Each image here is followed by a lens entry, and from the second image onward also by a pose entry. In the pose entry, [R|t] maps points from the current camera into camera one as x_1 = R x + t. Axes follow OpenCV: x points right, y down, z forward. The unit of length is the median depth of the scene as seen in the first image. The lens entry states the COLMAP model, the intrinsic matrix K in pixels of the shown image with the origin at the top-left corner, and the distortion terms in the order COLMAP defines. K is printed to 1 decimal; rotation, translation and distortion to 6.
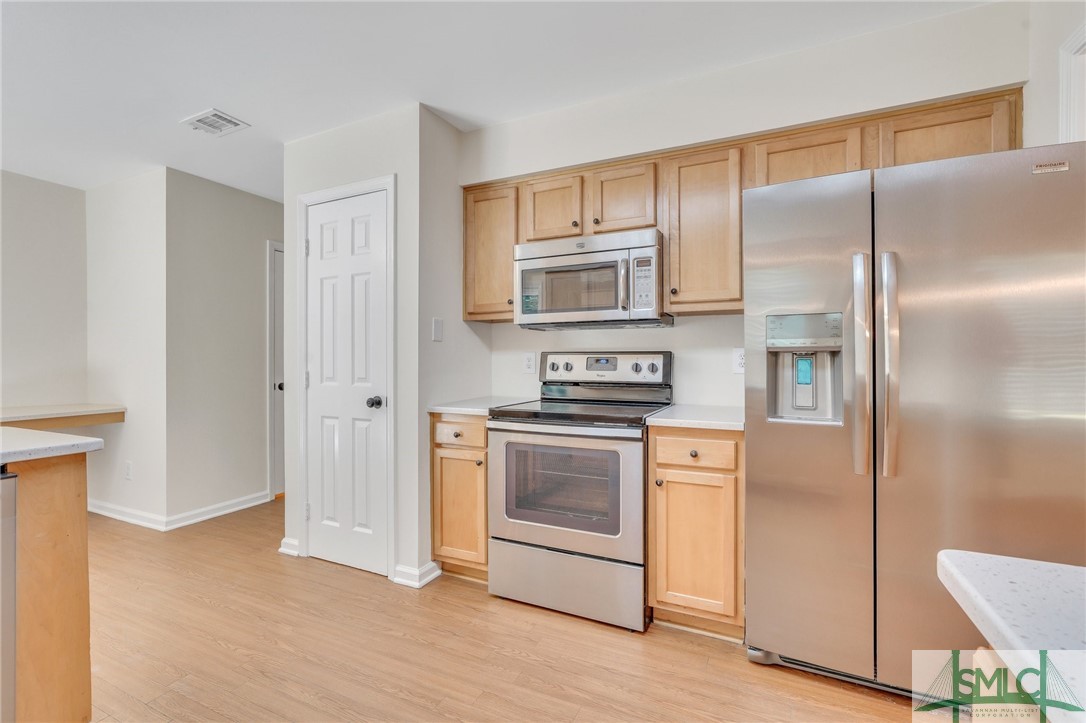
lens RADIAL K [[490.1, 0, 543.9], [0, 490.1, 369.4], [0, 0, 1]] dist [0.003291, 0.000607]
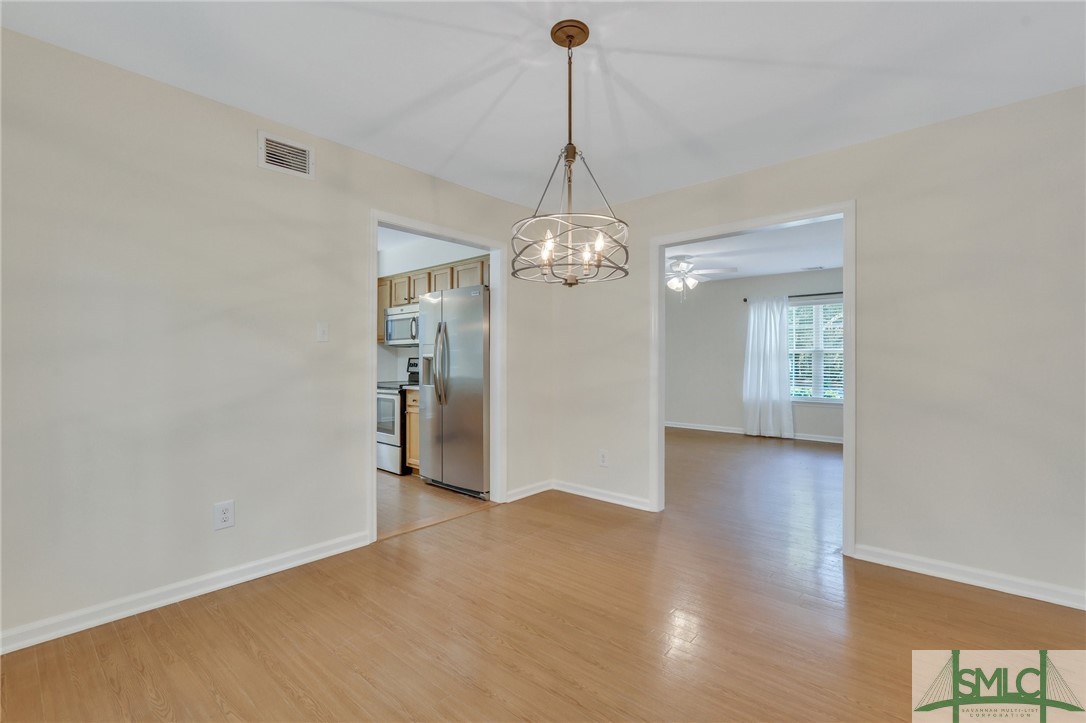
lens RADIAL K [[487.9, 0, 555.8], [0, 487.9, 362.7], [0, 0, 1]] dist [0.003077, 0.000223]
pose [[0.964195, 0.001334, -0.265192, 1.549699], [-0.004118, 0.999942, -0.009943, 0.005097], [0.265163, 0.010679, 0.964144, -1.100432]]
